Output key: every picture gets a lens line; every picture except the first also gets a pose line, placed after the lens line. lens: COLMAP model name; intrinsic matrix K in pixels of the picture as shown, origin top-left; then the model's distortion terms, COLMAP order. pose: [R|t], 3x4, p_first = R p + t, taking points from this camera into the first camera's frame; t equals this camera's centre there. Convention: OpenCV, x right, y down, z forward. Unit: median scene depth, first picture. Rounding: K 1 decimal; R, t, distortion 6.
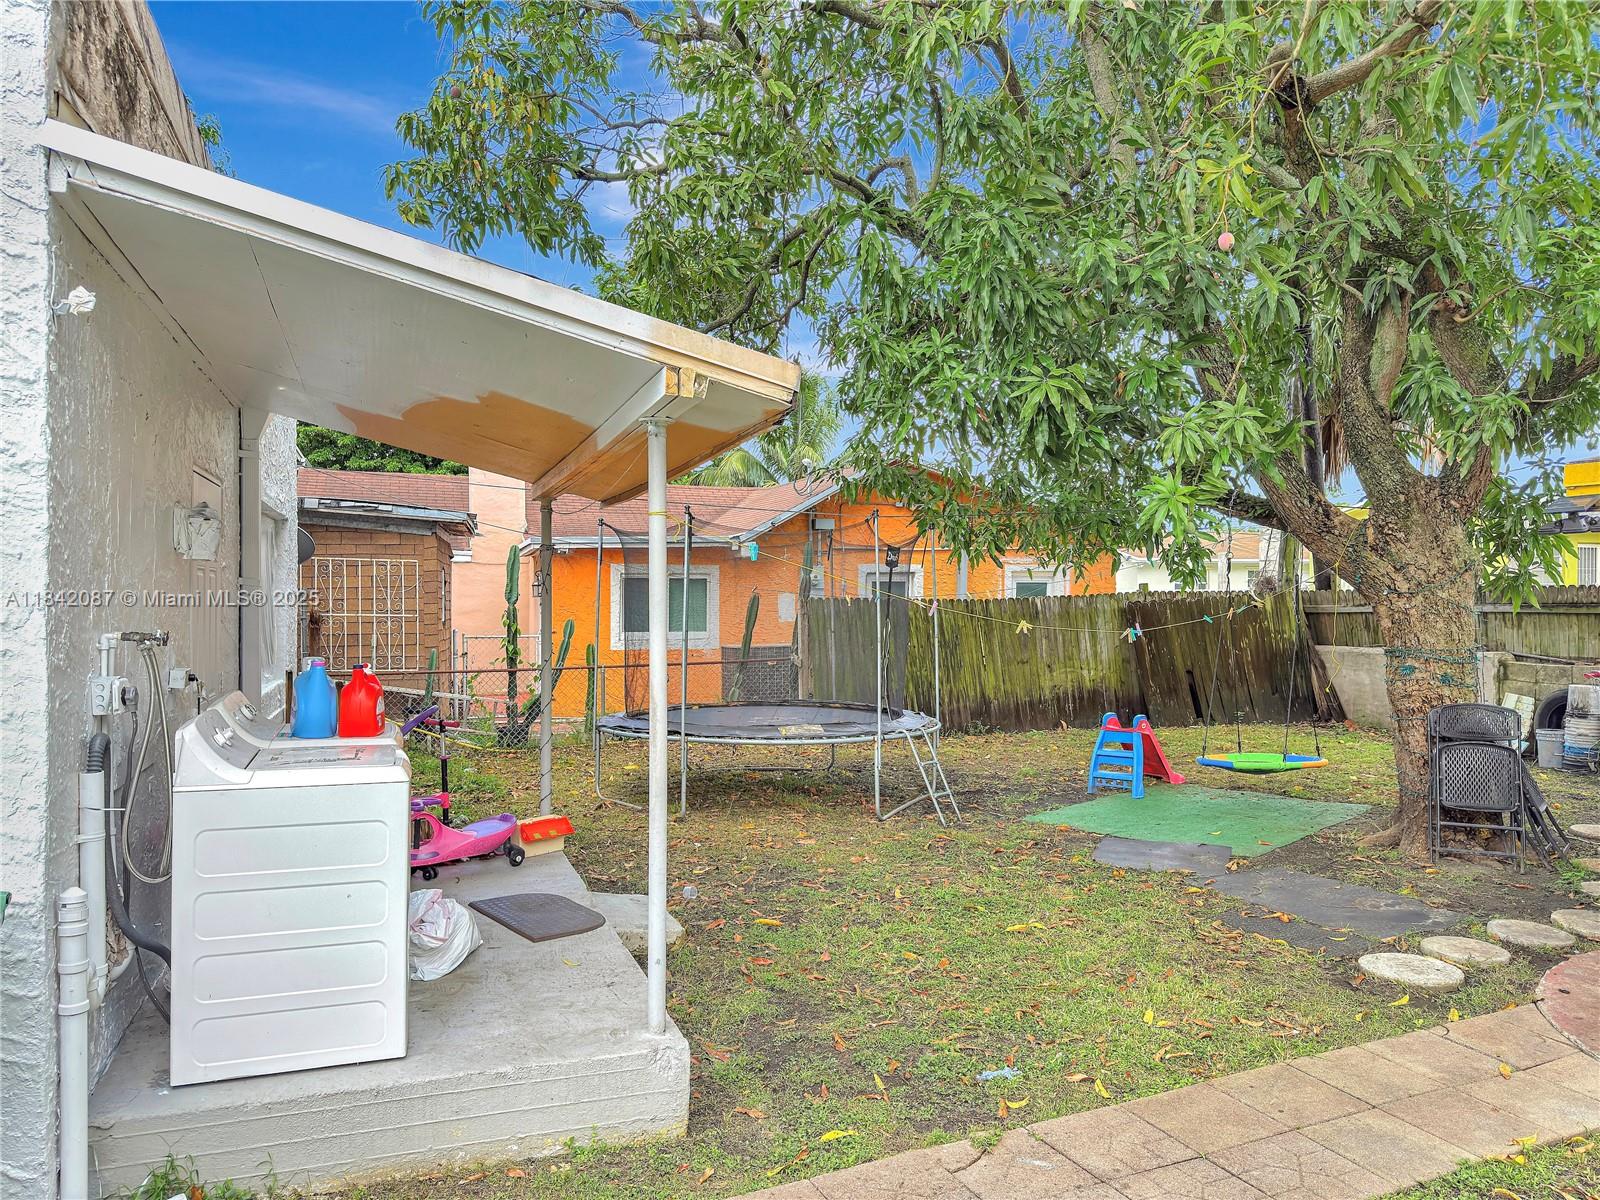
lens RADIAL K [[1131.5, 0, 800.0], [0, 1131.5, 600.0], [0, 0, 1]] dist [-0.000301, -0.006049]
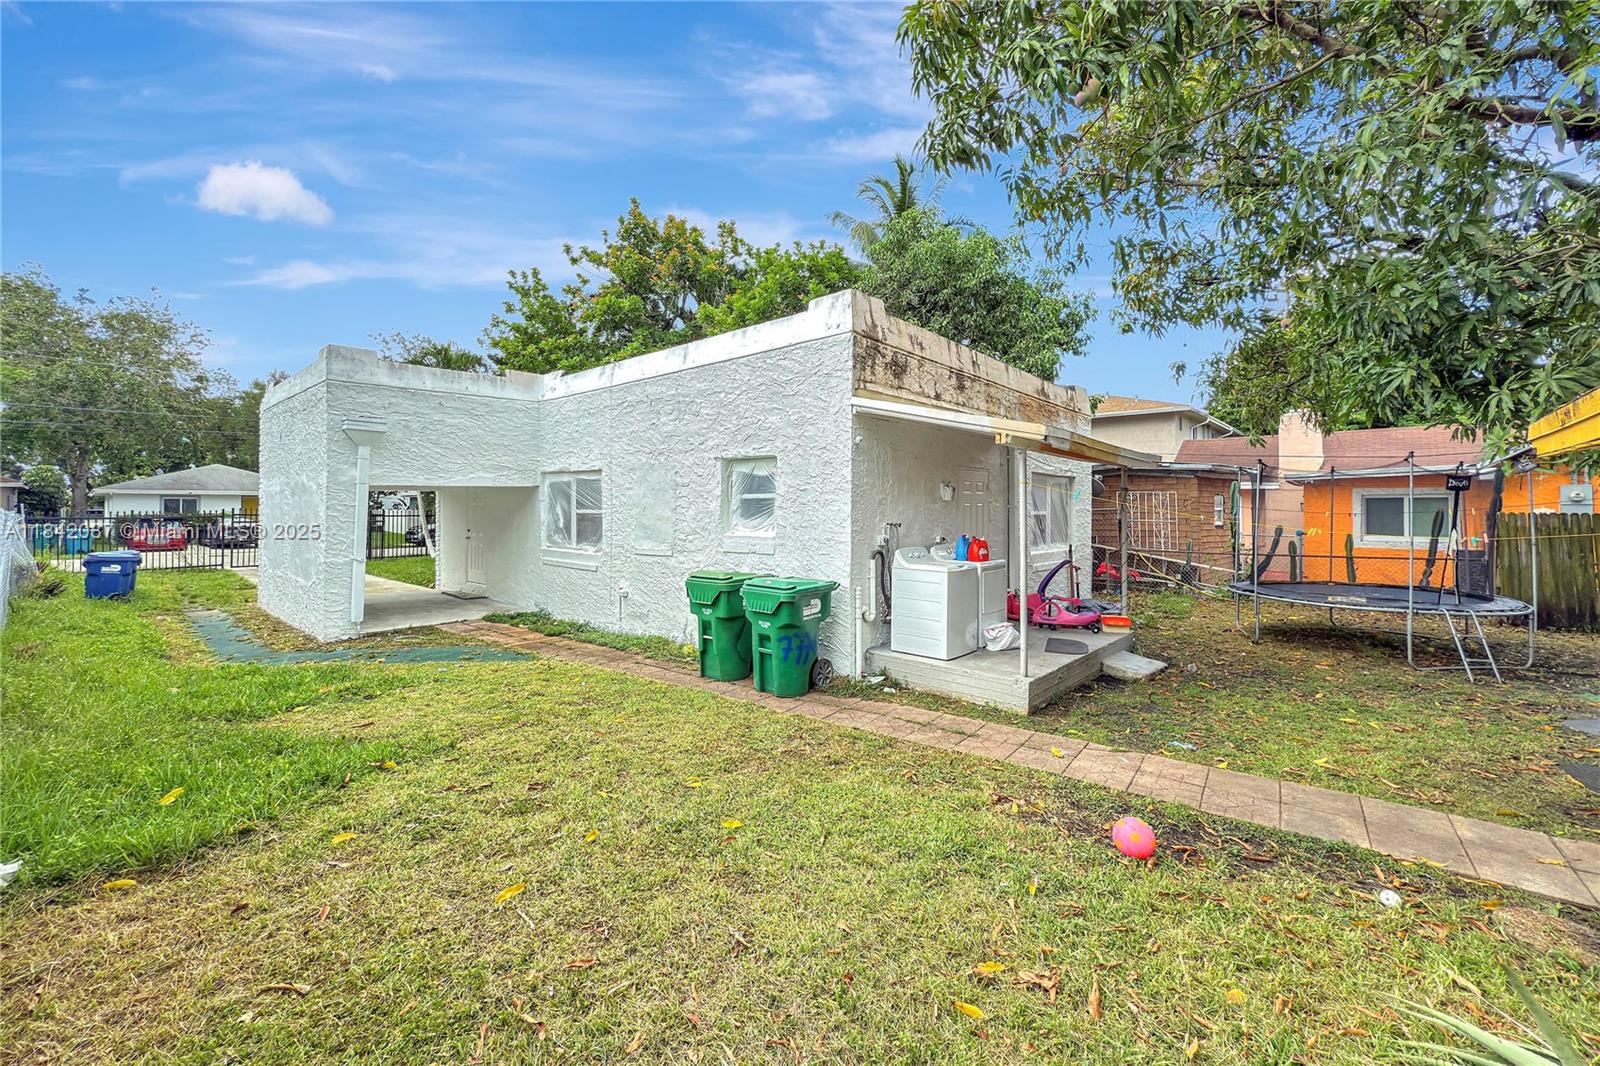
lens RADIAL K [[638.3, 0, 799.3], [0, 638.3, 474.3], [0, 0, 1]] dist [-0.000902, 0.000505]
pose [[0.484670, -0.046170, -0.873478, 0.876294], [-0.004167, 0.998473, -0.055089, -0.009935], [0.874687, 0.030340, 0.483737, -0.194527]]
